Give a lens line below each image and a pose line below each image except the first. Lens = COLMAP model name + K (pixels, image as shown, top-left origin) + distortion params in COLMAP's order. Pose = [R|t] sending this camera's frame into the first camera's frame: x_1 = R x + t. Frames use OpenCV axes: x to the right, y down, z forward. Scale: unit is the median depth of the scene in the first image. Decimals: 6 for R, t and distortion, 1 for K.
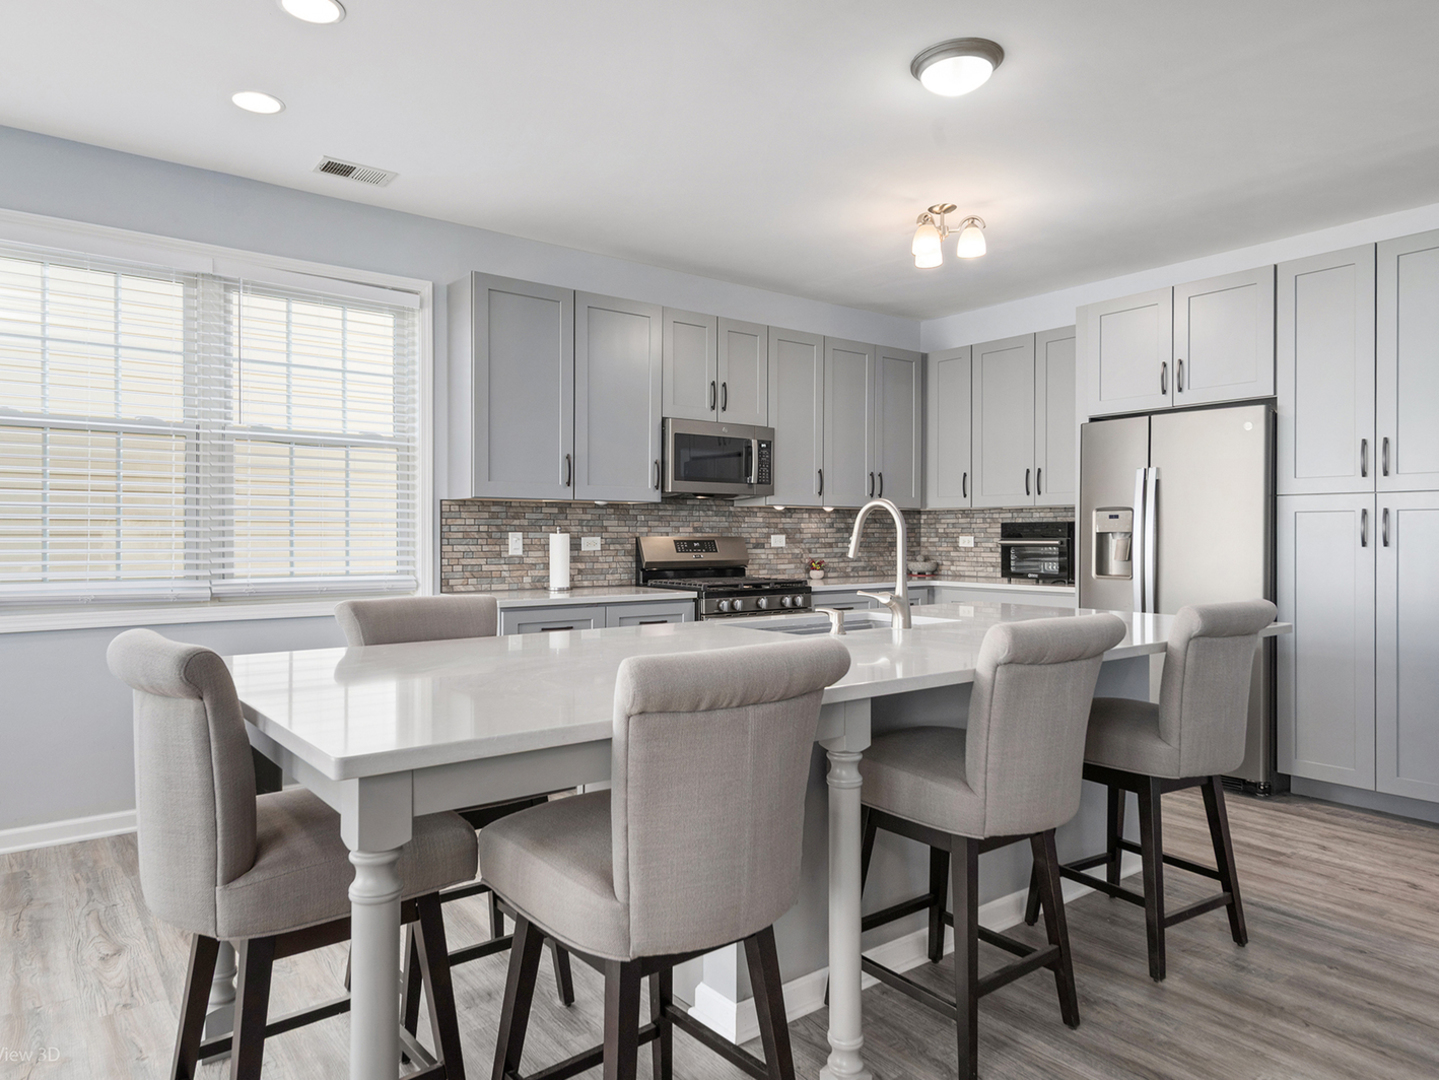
lens RADIAL K [[922.5, 0, 718.0], [0, 922.5, 539.3], [0, 0, 1]] dist [0.031514, -0.017955]
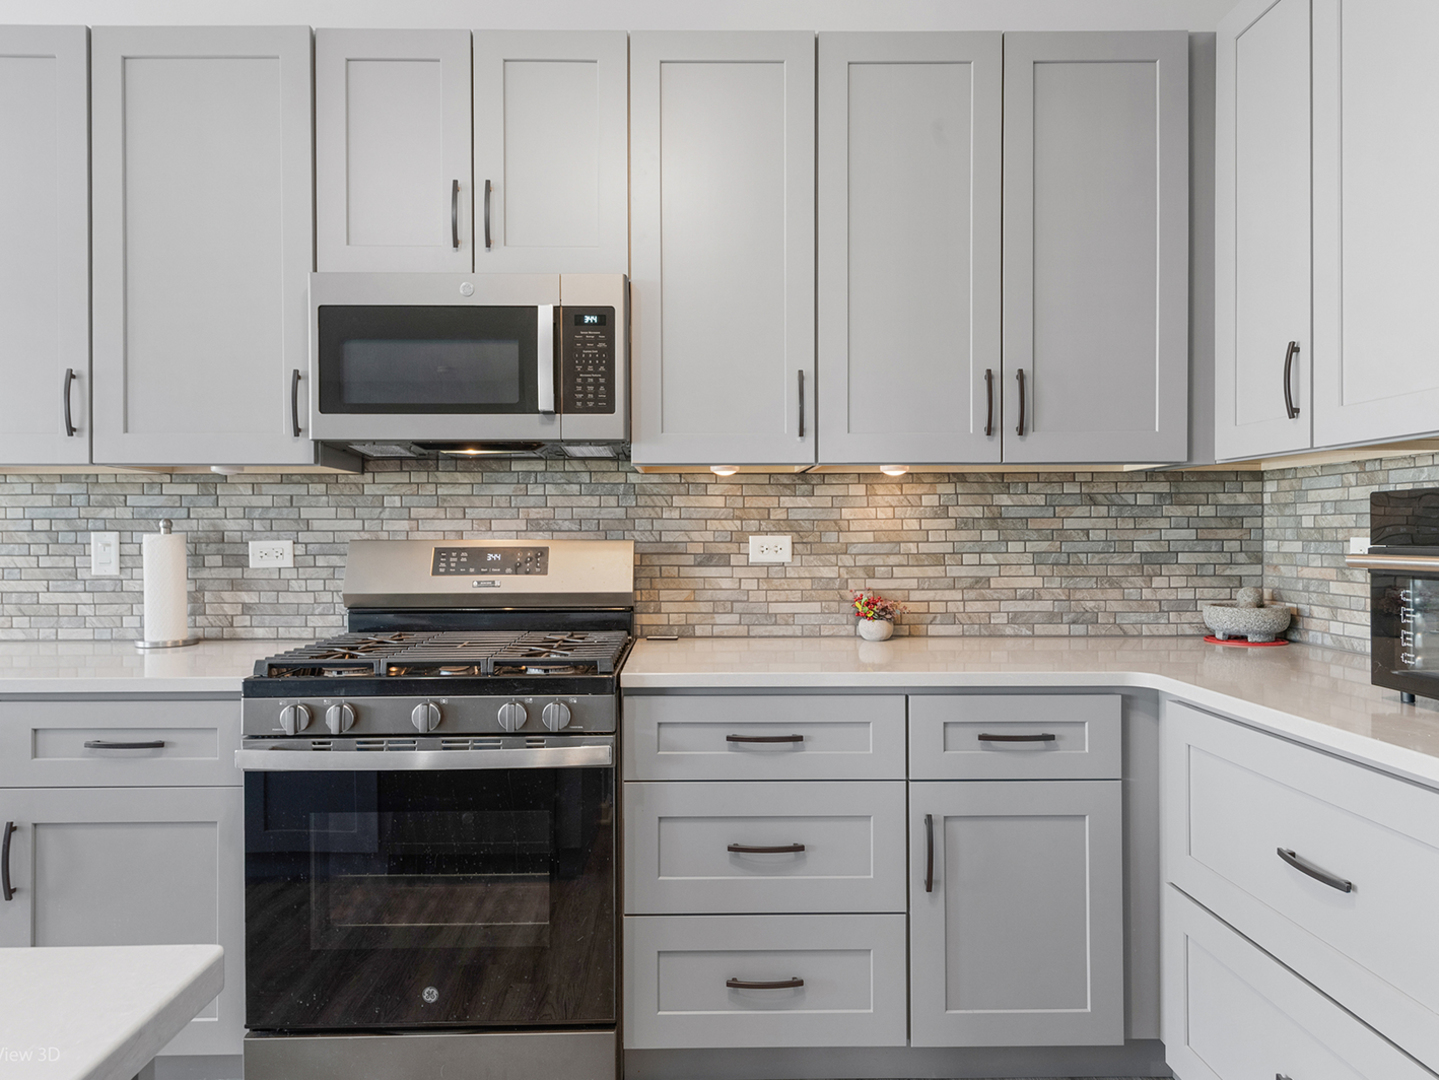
lens RADIAL K [[922.5, 0, 719.1], [0, 922.5, 536.0], [0, 0, 1]] dist [0.031514, -0.017955]
pose [[0.795802, -0.000418, -0.605556, 0.323059], [-0.000238, 0.999999, -0.001004, -0.004165], [0.605556, 0.000943, 0.795802, 0.658672]]
